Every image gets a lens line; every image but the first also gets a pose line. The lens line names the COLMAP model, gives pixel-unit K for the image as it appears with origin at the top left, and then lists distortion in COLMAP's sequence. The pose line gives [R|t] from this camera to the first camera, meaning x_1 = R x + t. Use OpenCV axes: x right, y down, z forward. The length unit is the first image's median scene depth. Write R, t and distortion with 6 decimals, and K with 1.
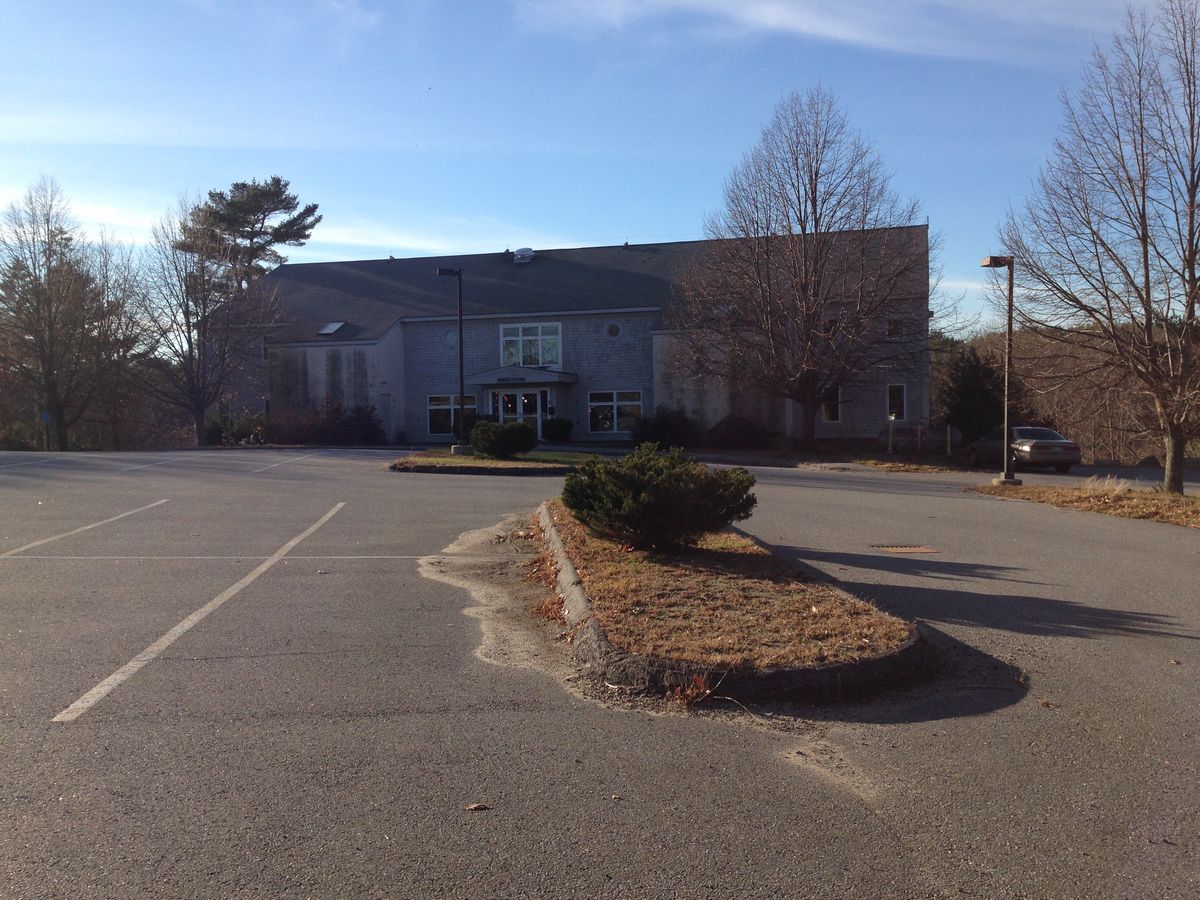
lens RADIAL K [[1096.7, 0, 610.2], [0, 1096.7, 461.3], [0, 0, 1]] dist [0.043746, 0.000000]
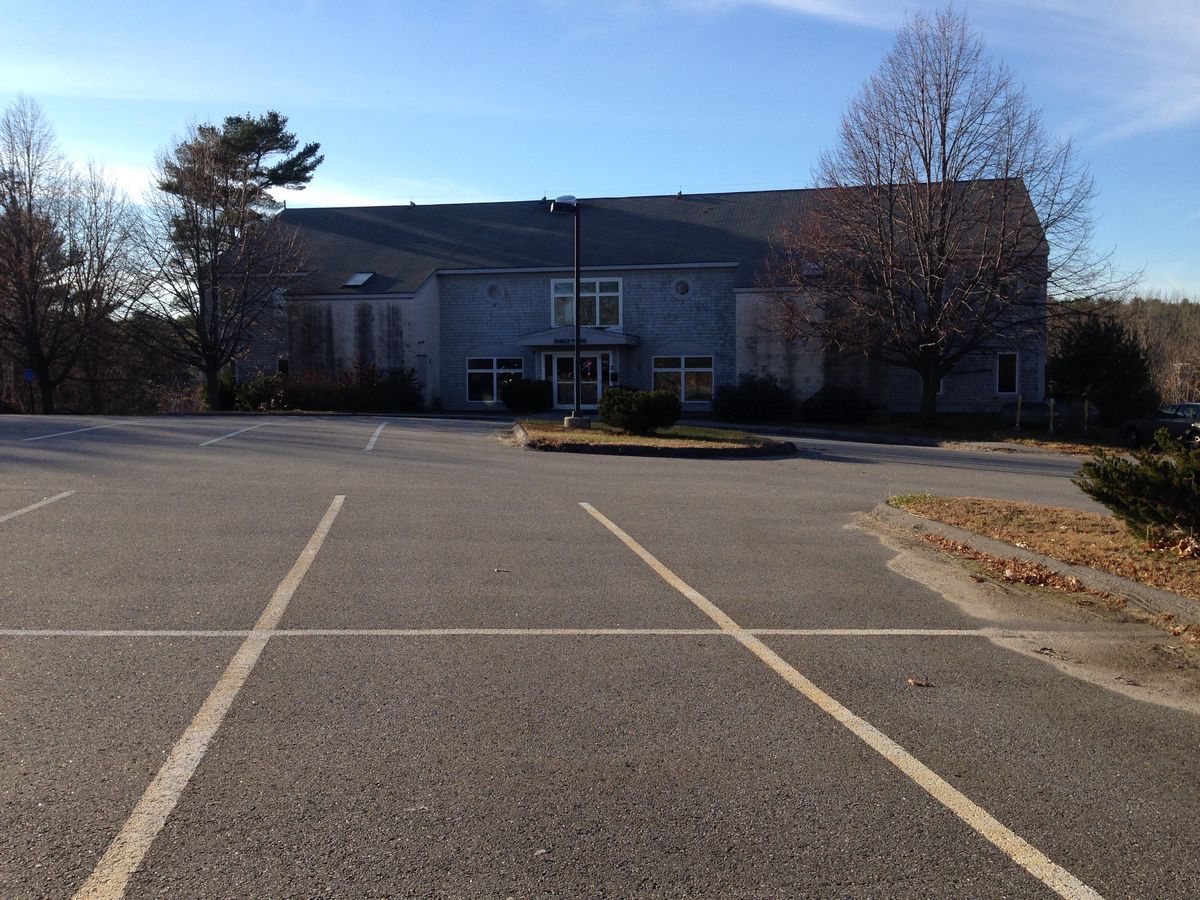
lens RADIAL K [[1096.7, 0, 604.1], [0, 1096.7, 459.8], [0, 0, 1]] dist [0.043746, 0.000000]
pose [[0.998739, 0.011535, 0.048867, -0.099913], [-0.012926, 0.999517, 0.028255, -0.003781], [-0.048518, -0.028851, 0.998406, 0.105239]]
